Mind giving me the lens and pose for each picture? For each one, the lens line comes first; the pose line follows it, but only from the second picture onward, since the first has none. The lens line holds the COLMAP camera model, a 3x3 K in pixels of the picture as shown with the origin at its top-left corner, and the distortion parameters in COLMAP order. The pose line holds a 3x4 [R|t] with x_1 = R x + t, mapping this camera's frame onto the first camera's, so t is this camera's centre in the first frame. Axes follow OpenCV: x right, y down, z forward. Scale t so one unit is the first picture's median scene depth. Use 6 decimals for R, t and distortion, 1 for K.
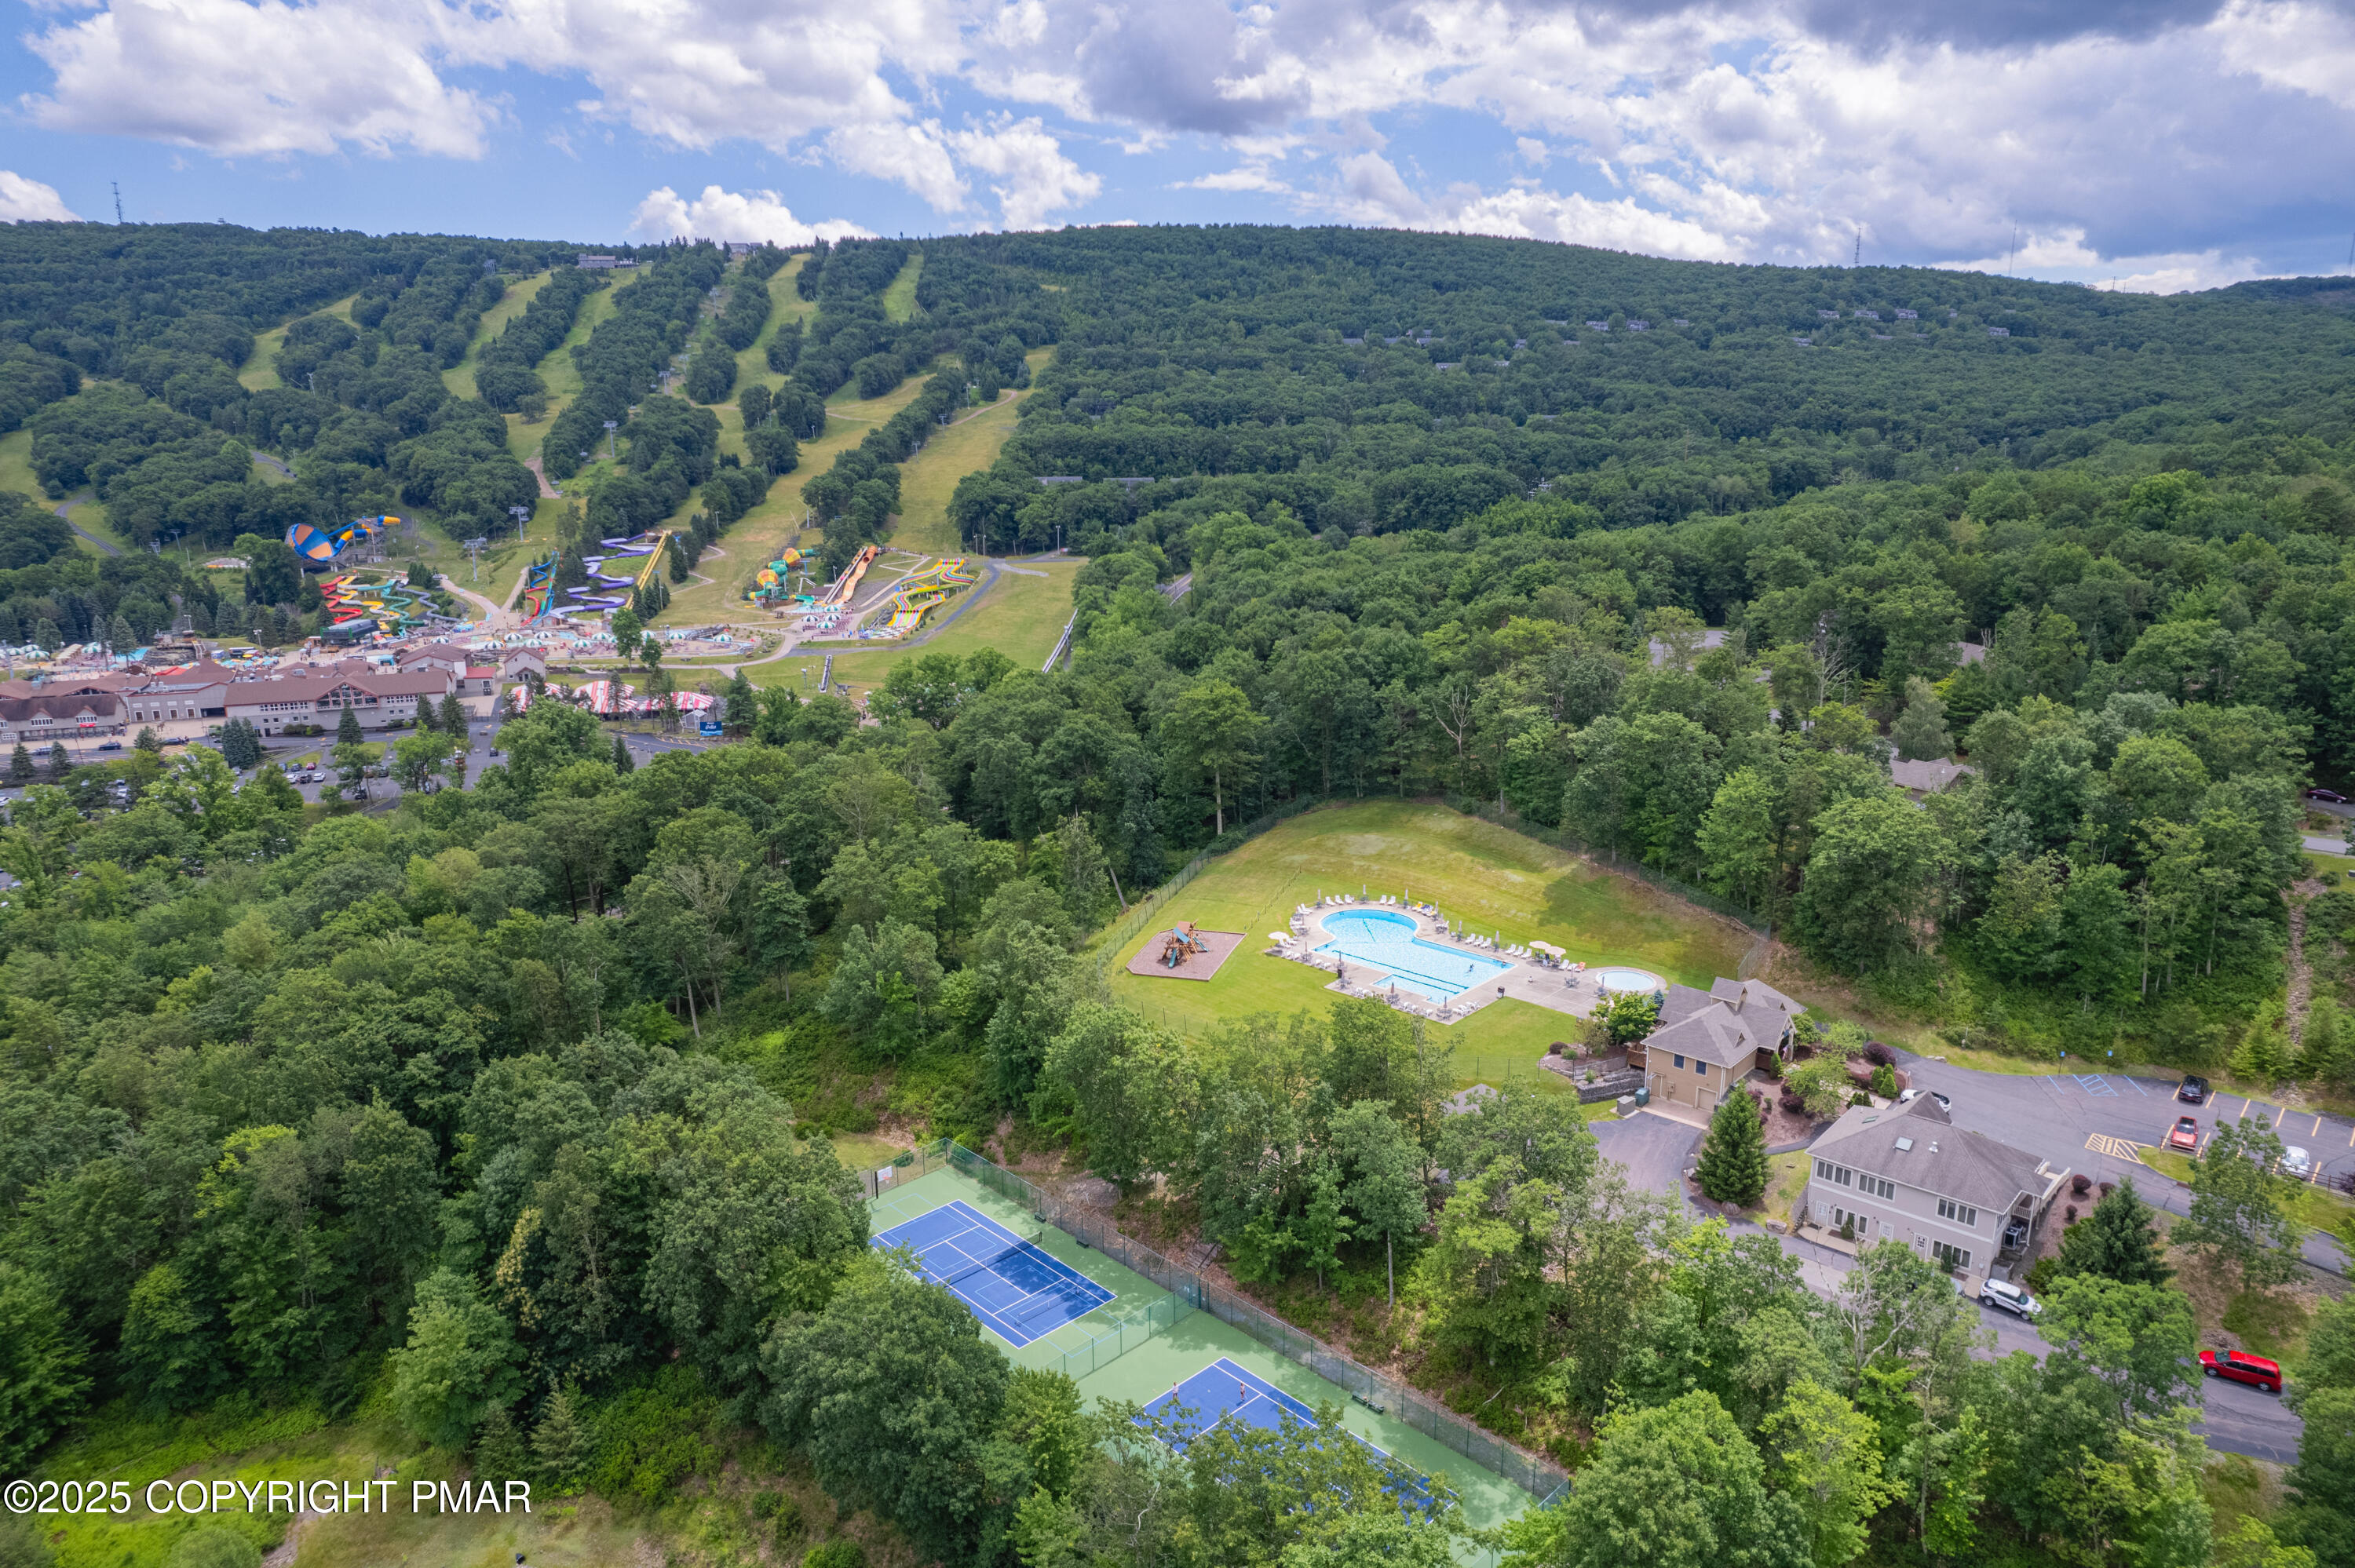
lens RADIAL K [[1476.5, 0, 1189.4], [0, 1476.5, 720.3], [0, 0, 1]] dist [-0.079958, 0.063218]
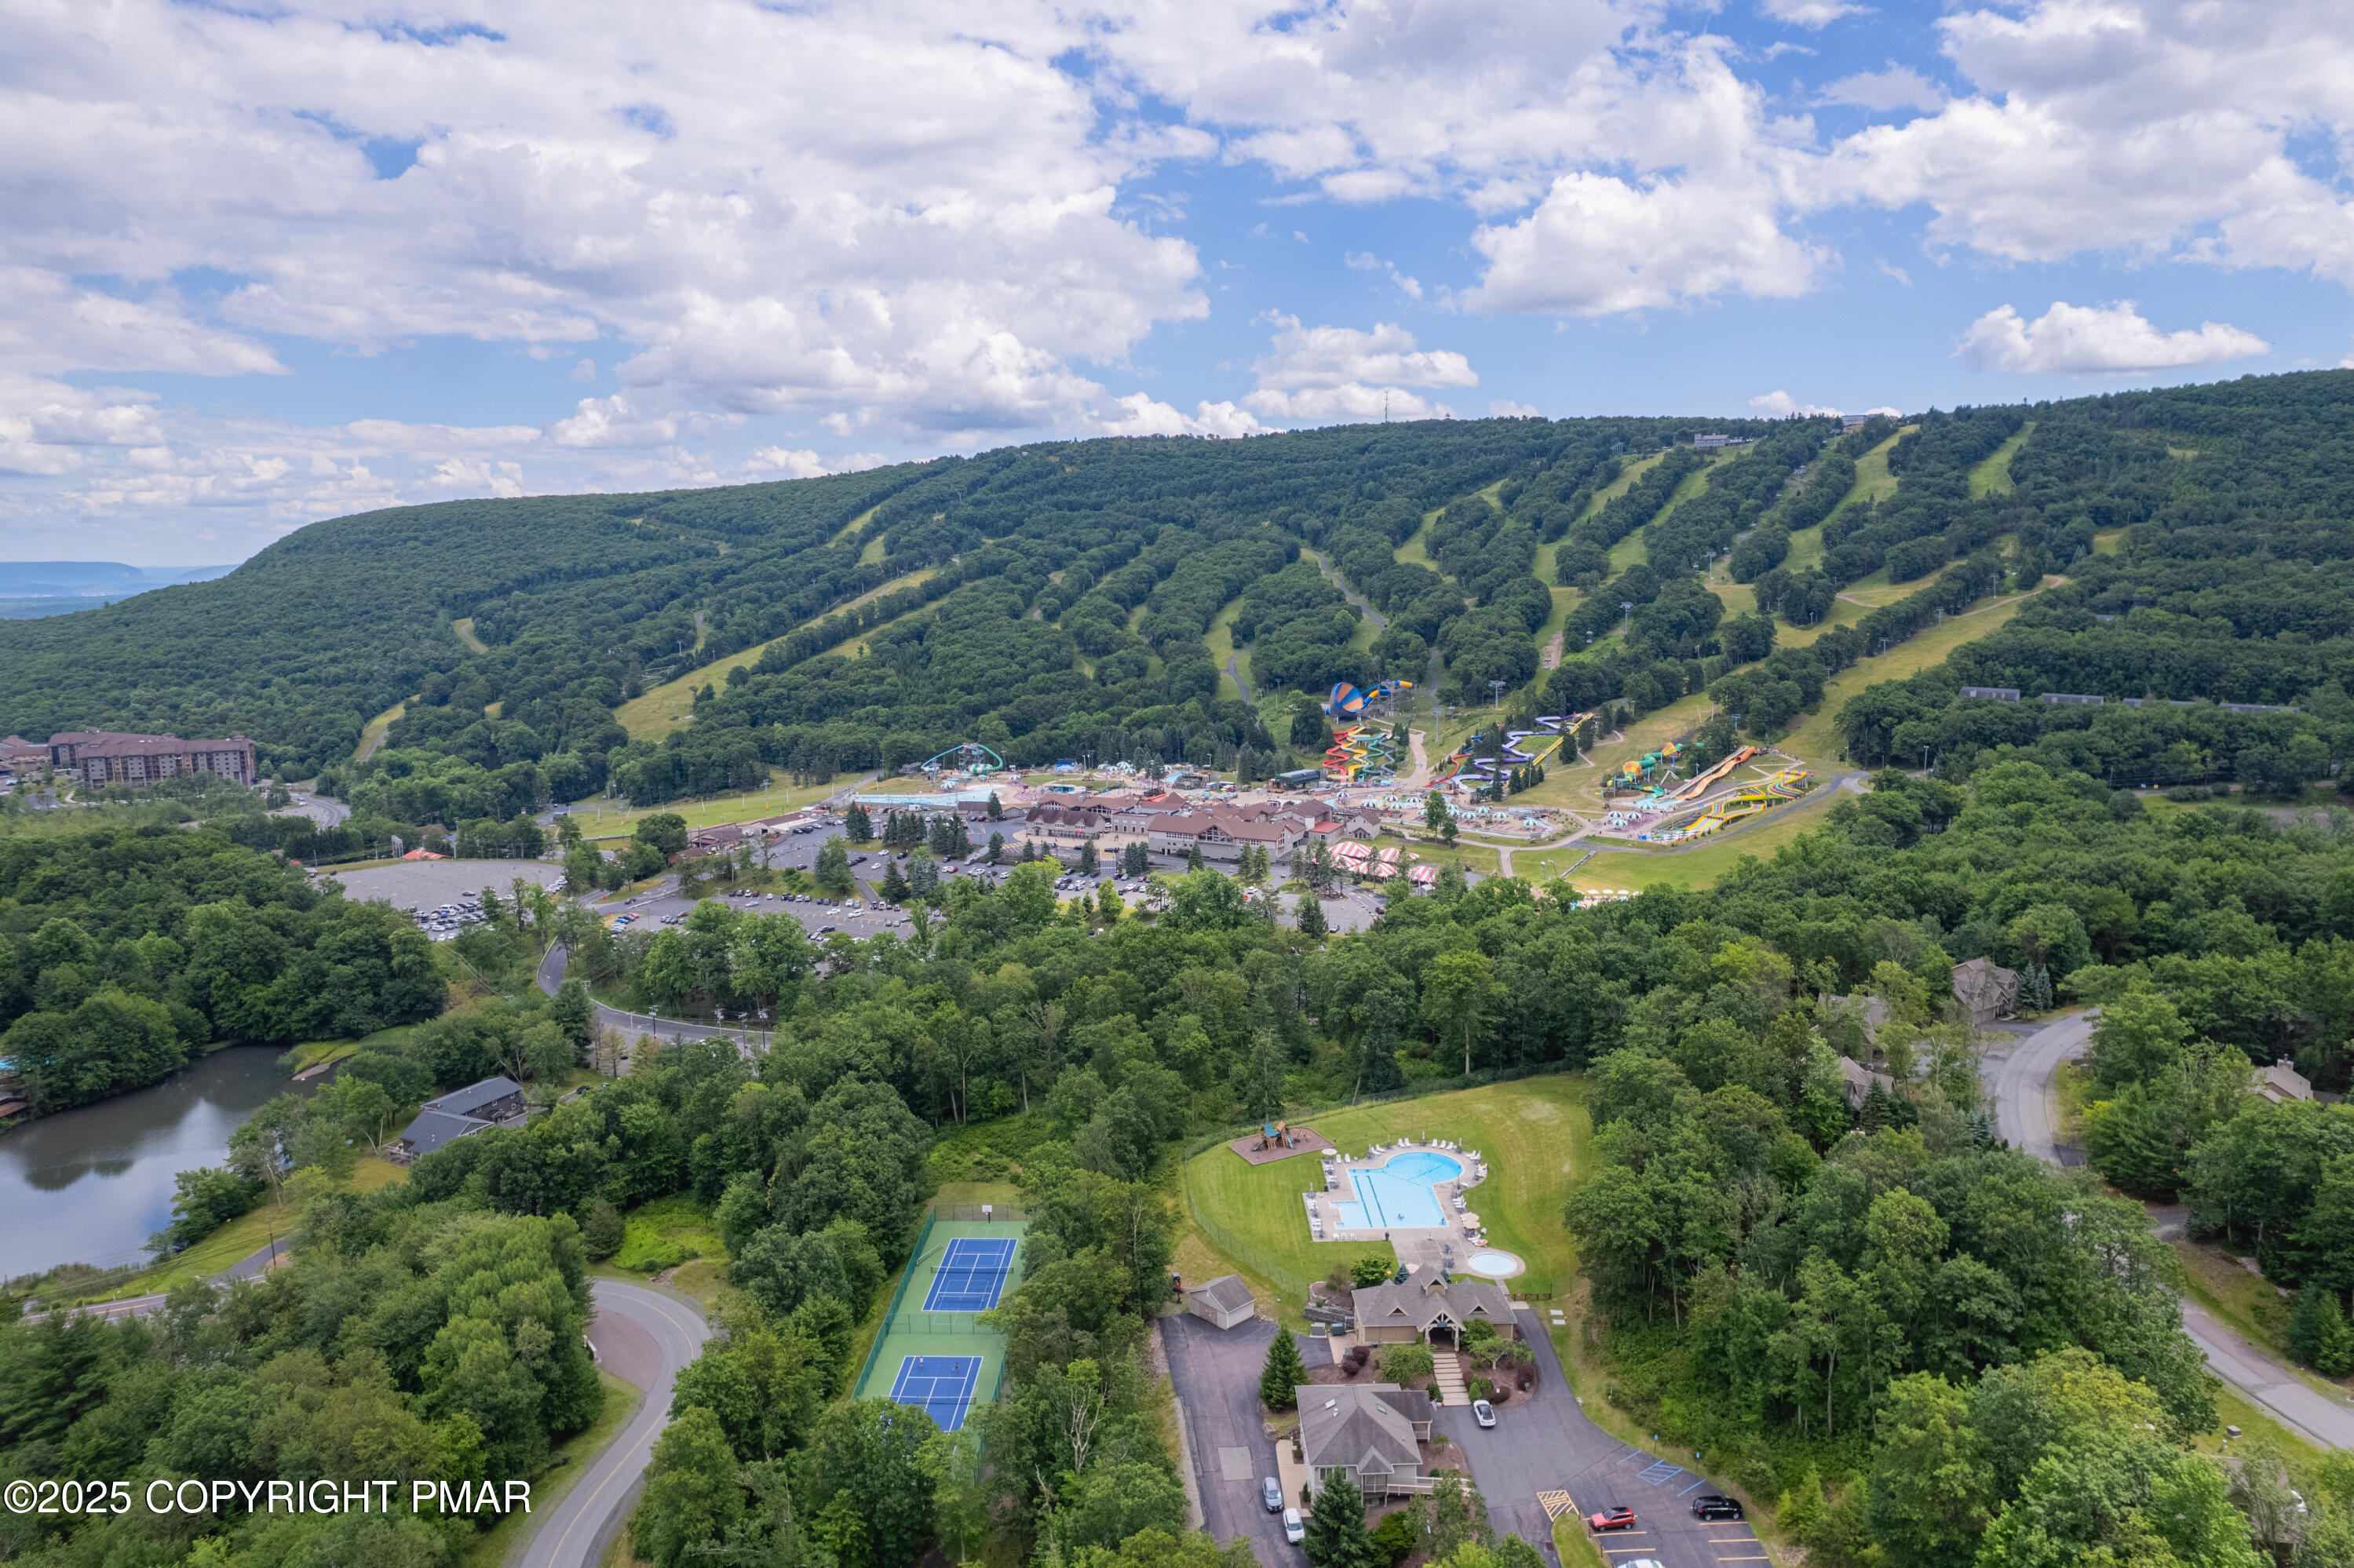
lens RADIAL K [[1503.7, 0, 1230.5], [0, 1503.7, 789.1], [0, 0, 1]] dist [-0.089169, 0.069063]
pose [[0.692604, 0.116920, -0.711779, 0.174407], [-0.145922, 0.989084, 0.020480, -0.034667], [0.706404, 0.089680, 0.702105, 0.000623]]
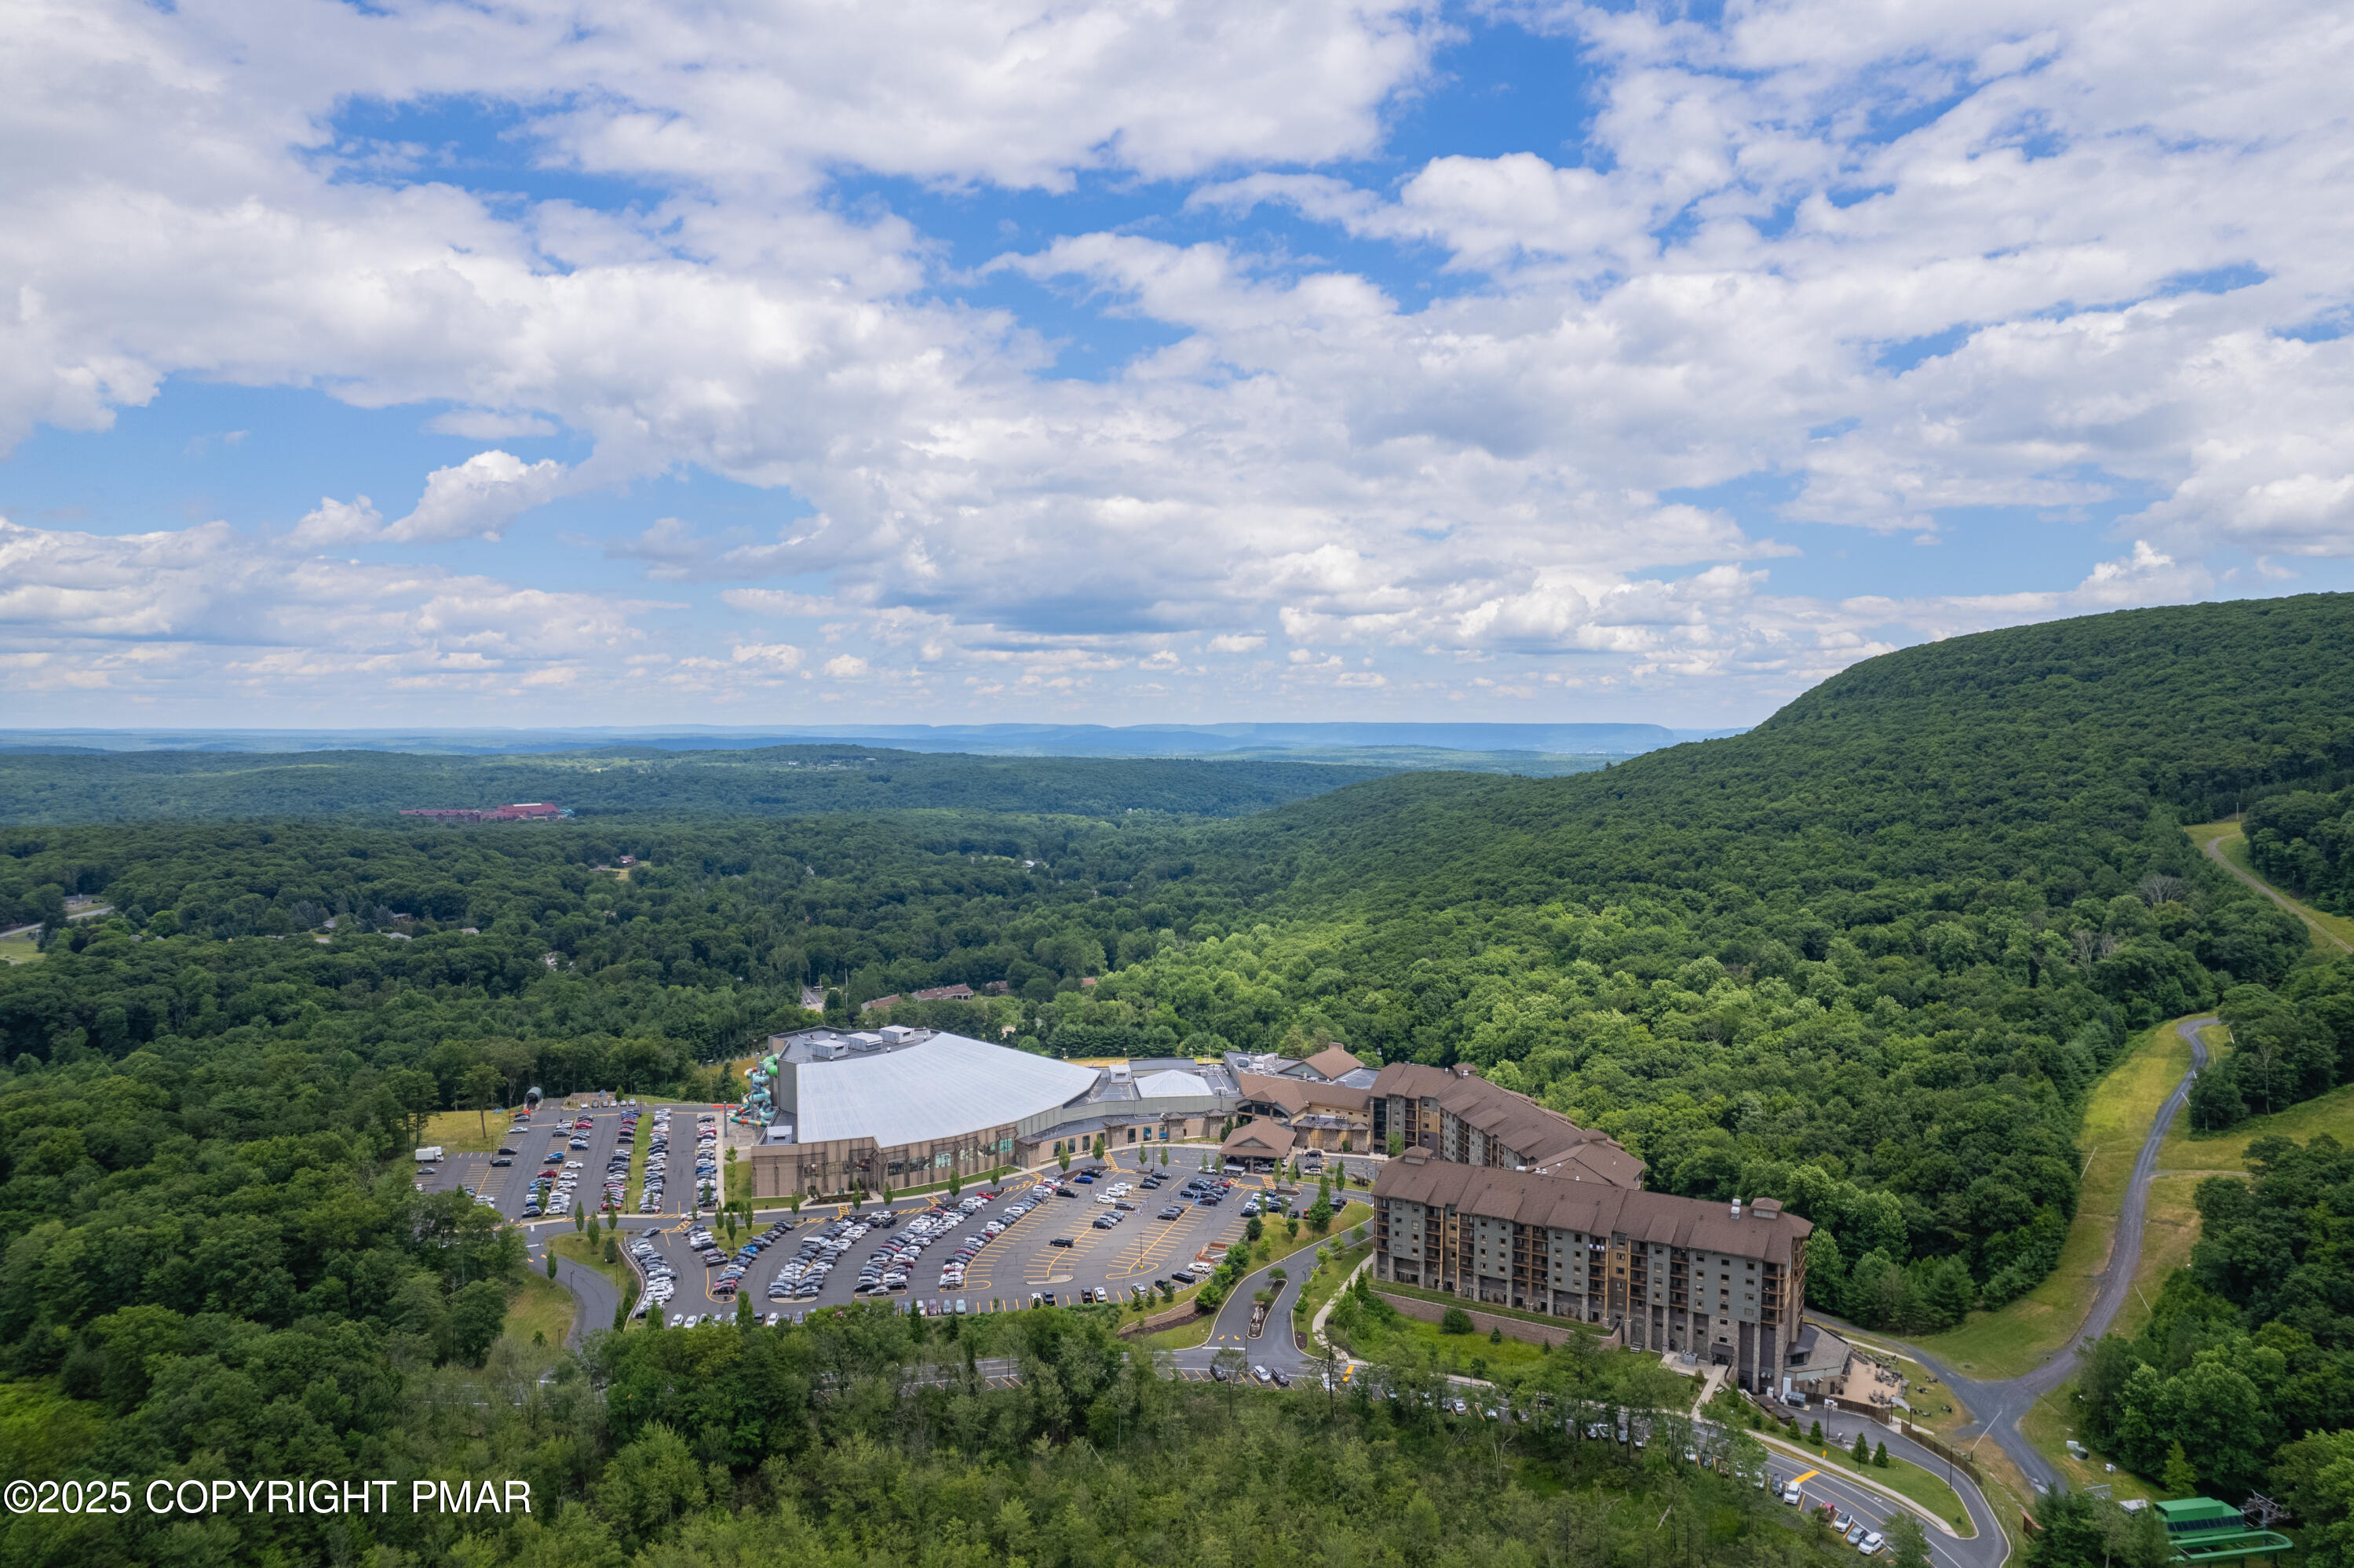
lens RADIAL K [[1541.5, 0, 1220.9], [0, 1541.5, 782.0], [0, 0, 1]] dist [-0.084379, 0.080456]
pose [[-0.158014, 0.043642, -0.986472, -0.622361], [-0.204338, 0.975953, 0.075908, -0.040725], [0.966063, 0.213569, -0.145297, 0.127215]]
